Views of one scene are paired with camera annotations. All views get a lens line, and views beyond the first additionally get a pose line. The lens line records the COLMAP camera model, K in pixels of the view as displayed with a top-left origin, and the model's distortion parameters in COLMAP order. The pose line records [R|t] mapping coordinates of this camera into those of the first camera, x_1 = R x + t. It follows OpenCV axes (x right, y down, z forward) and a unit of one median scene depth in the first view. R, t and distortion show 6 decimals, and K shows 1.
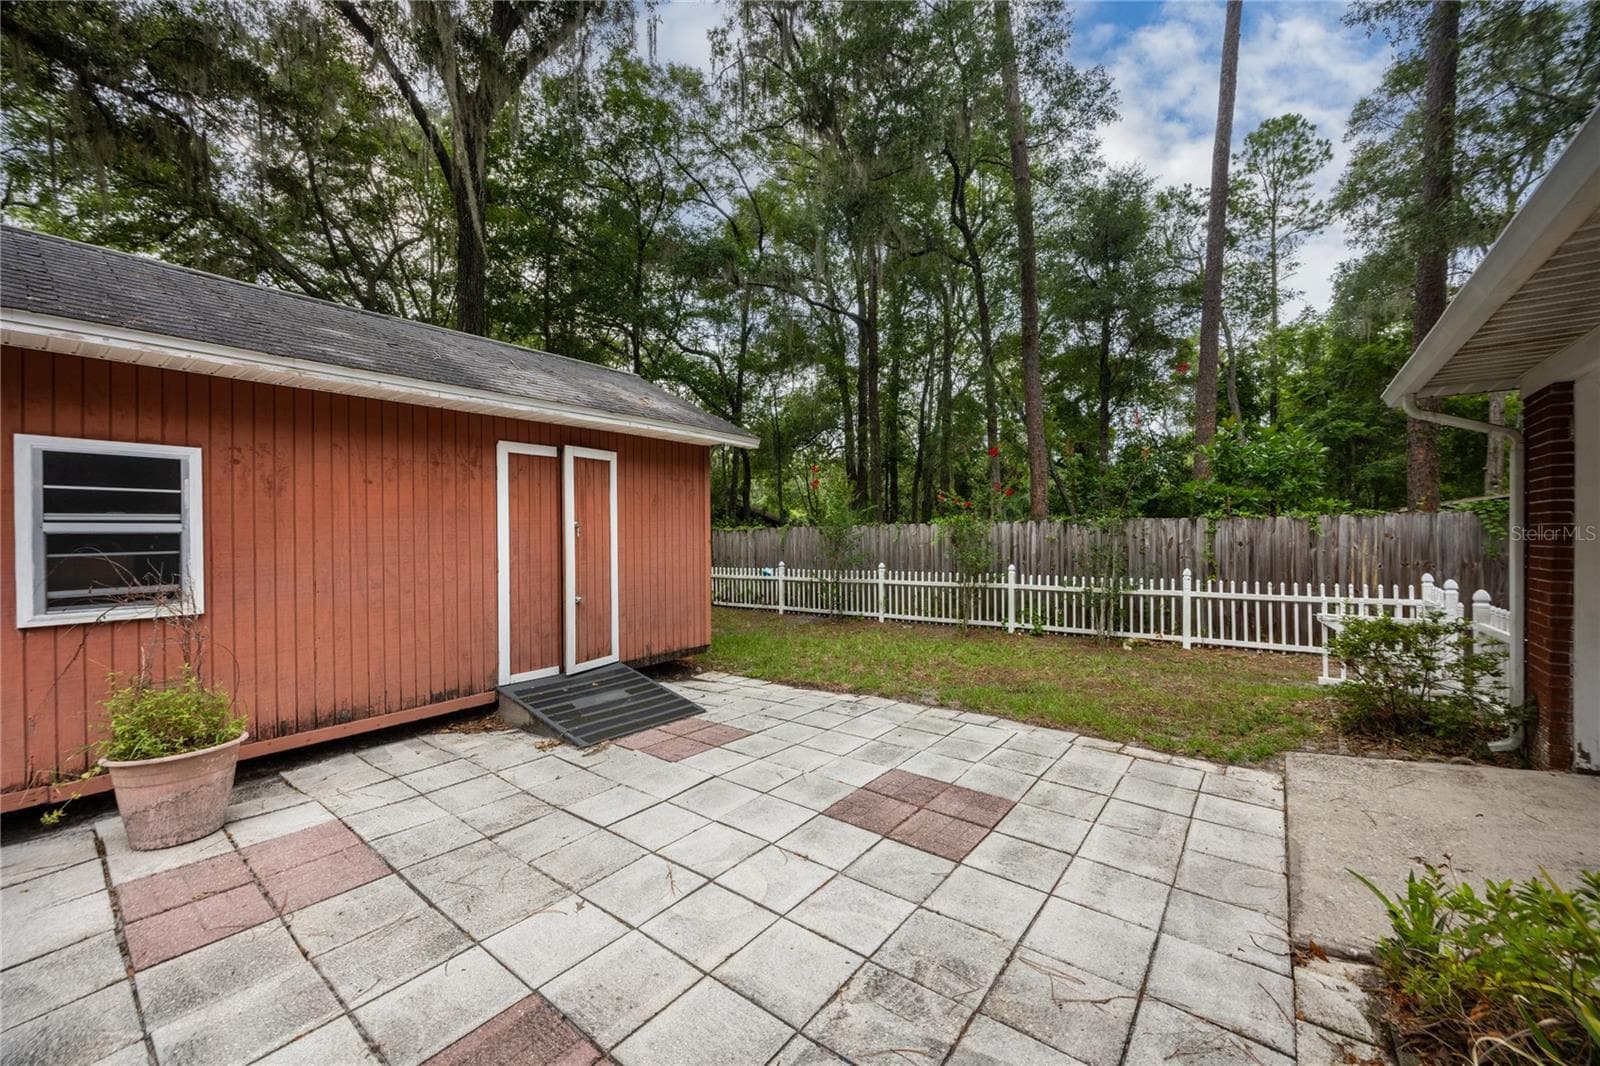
lens RADIAL K [[620.3, 0, 800.0], [0, 620.3, 533.0], [0, 0, 1]] dist [0.000328, -0.000057]
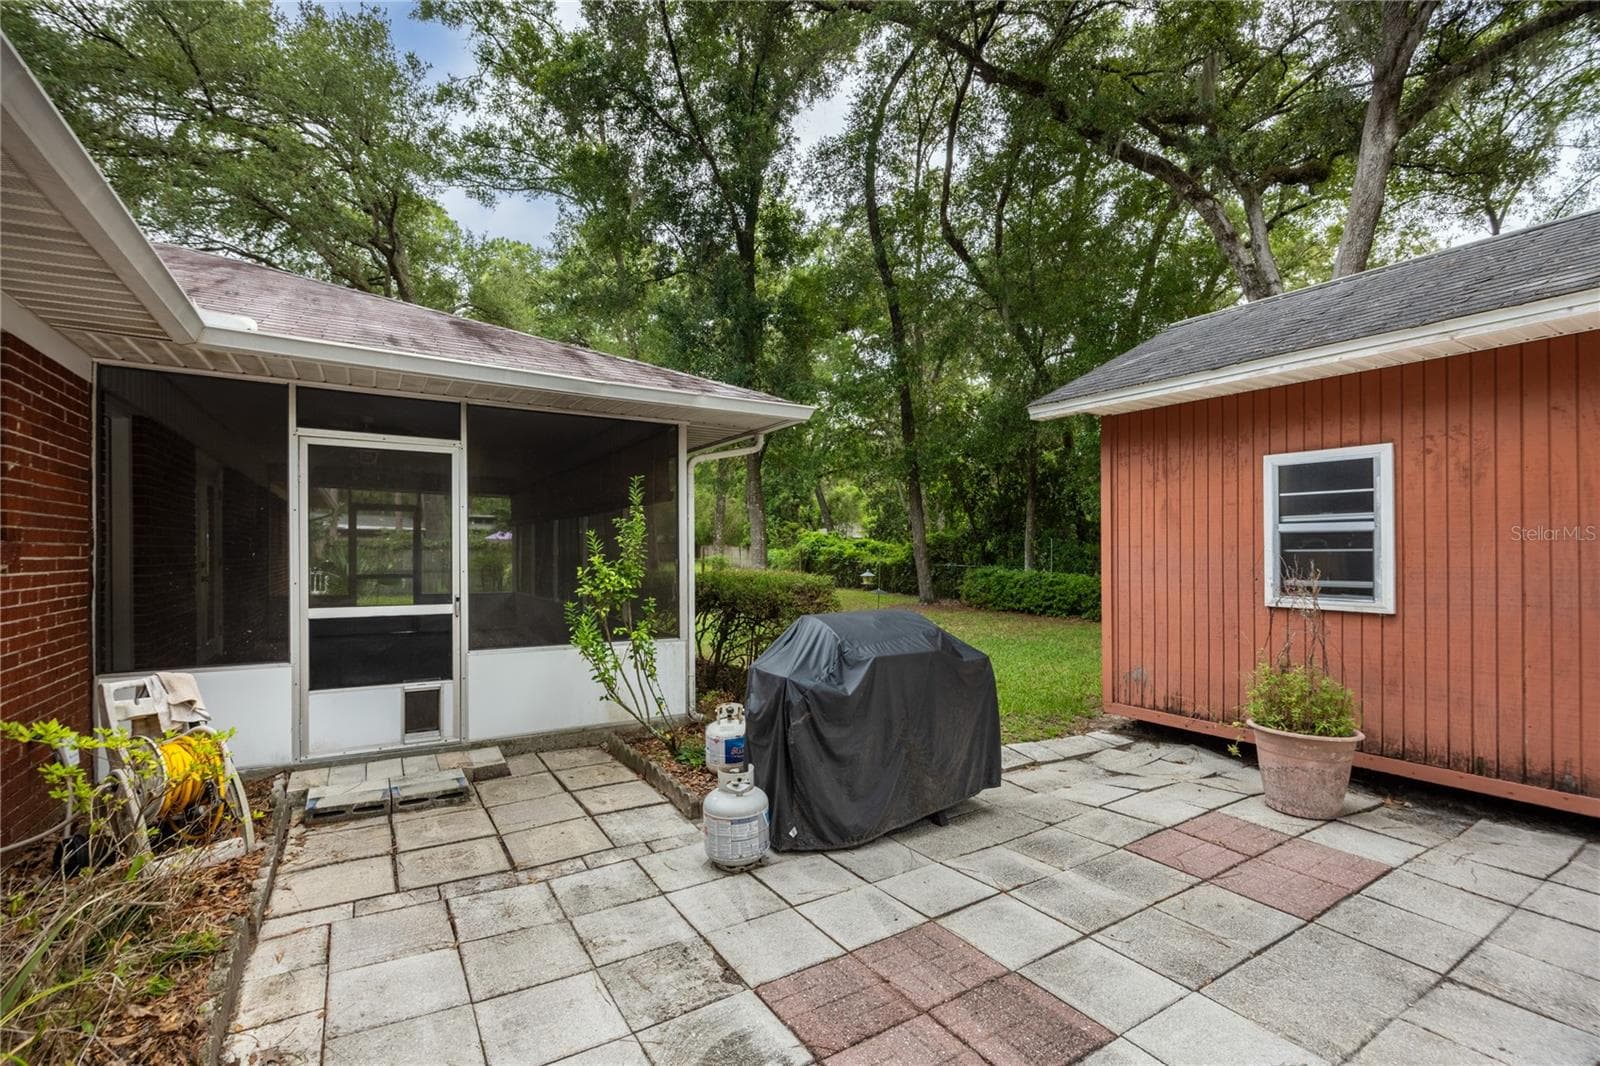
lens RADIAL K [[705.1, 0, 804.3], [0, 705.1, 545.8], [0, 0, 1]] dist [-0.016051, 0.000278]
pose [[-0.346897, 0.003484, -0.937897, 0.309898], [0.004165, 0.999989, 0.002174, 0.014494], [0.937894, -0.003152, -0.346907, 0.430970]]
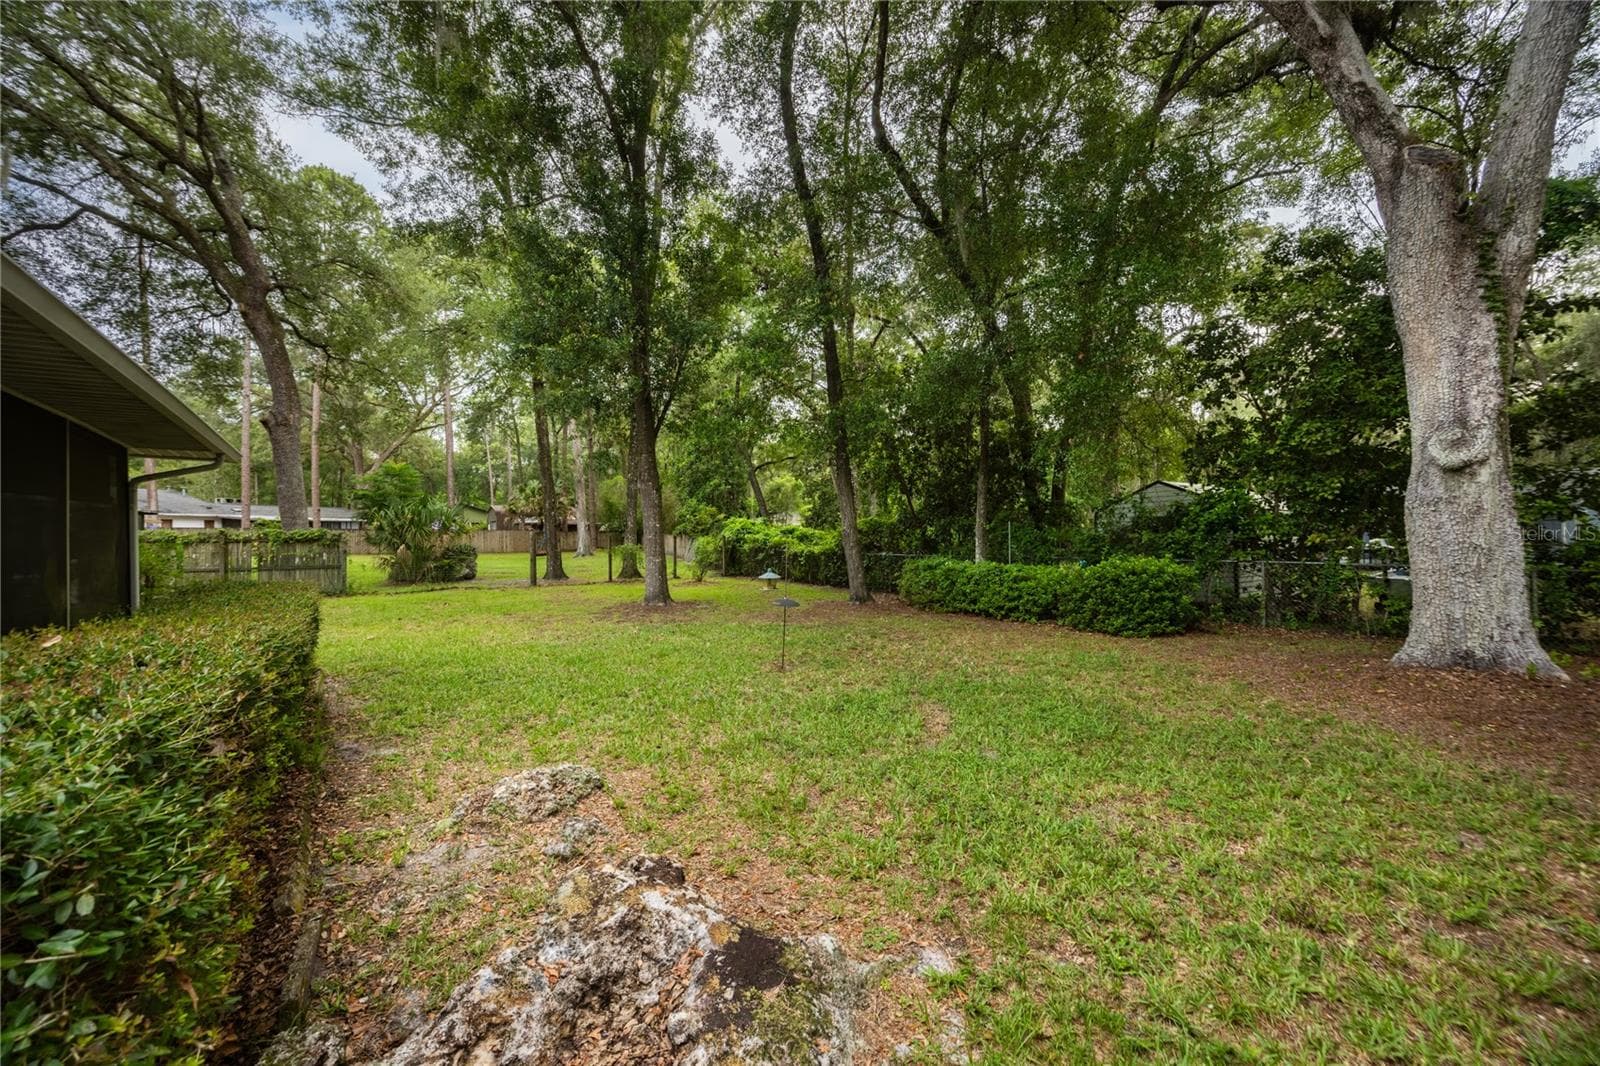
lens RADIAL K [[608.9, 0, 802.6], [0, 608.9, 536.2], [0, 0, 1]] dist [0.000671, -0.000238]
pose [[-0.273440, 0.010936, -0.961827, -0.982424], [0.012029, 0.999896, 0.007949, 0.019421], [0.961814, -0.009396, -0.273543, 0.205473]]
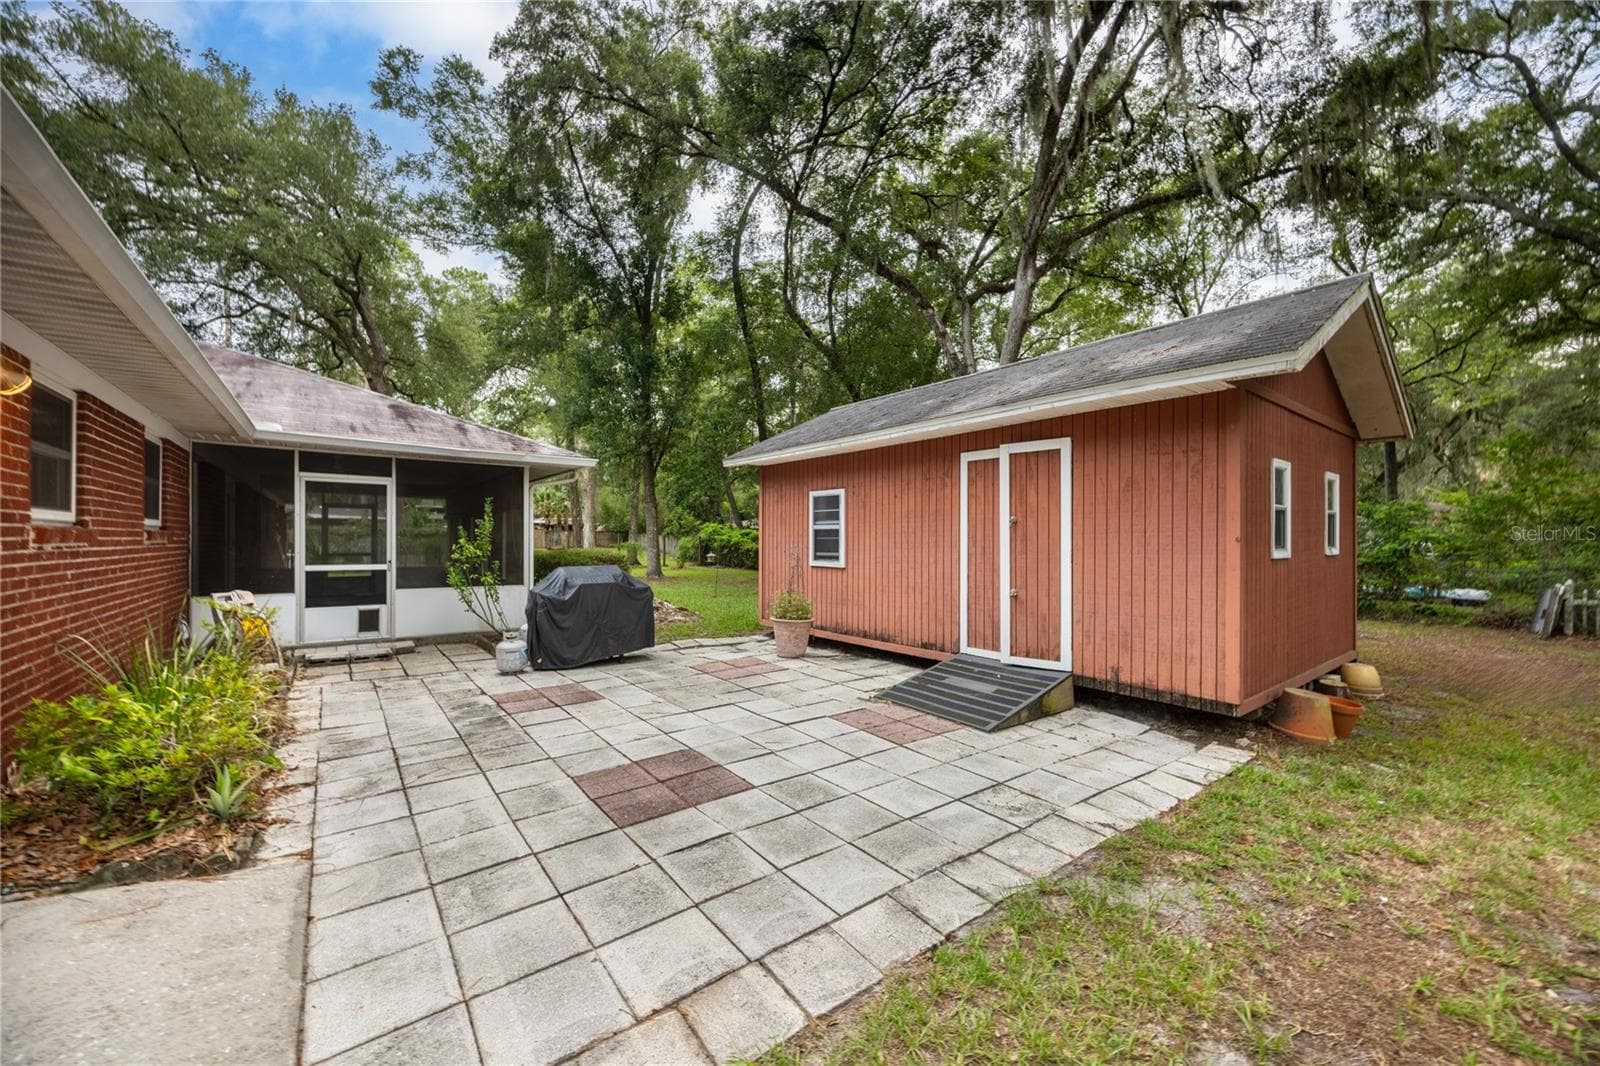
lens RADIAL K [[608.9, 0, 802.6], [0, 608.9, 536.2], [0, 0, 1]] dist [0.000671, -0.000238]
pose [[-0.254436, 0.003259, -0.967084, 0.879841], [-0.002140, 0.999990, 0.003933, 0.013148], [0.967087, 0.003071, -0.254427, 1.155266]]
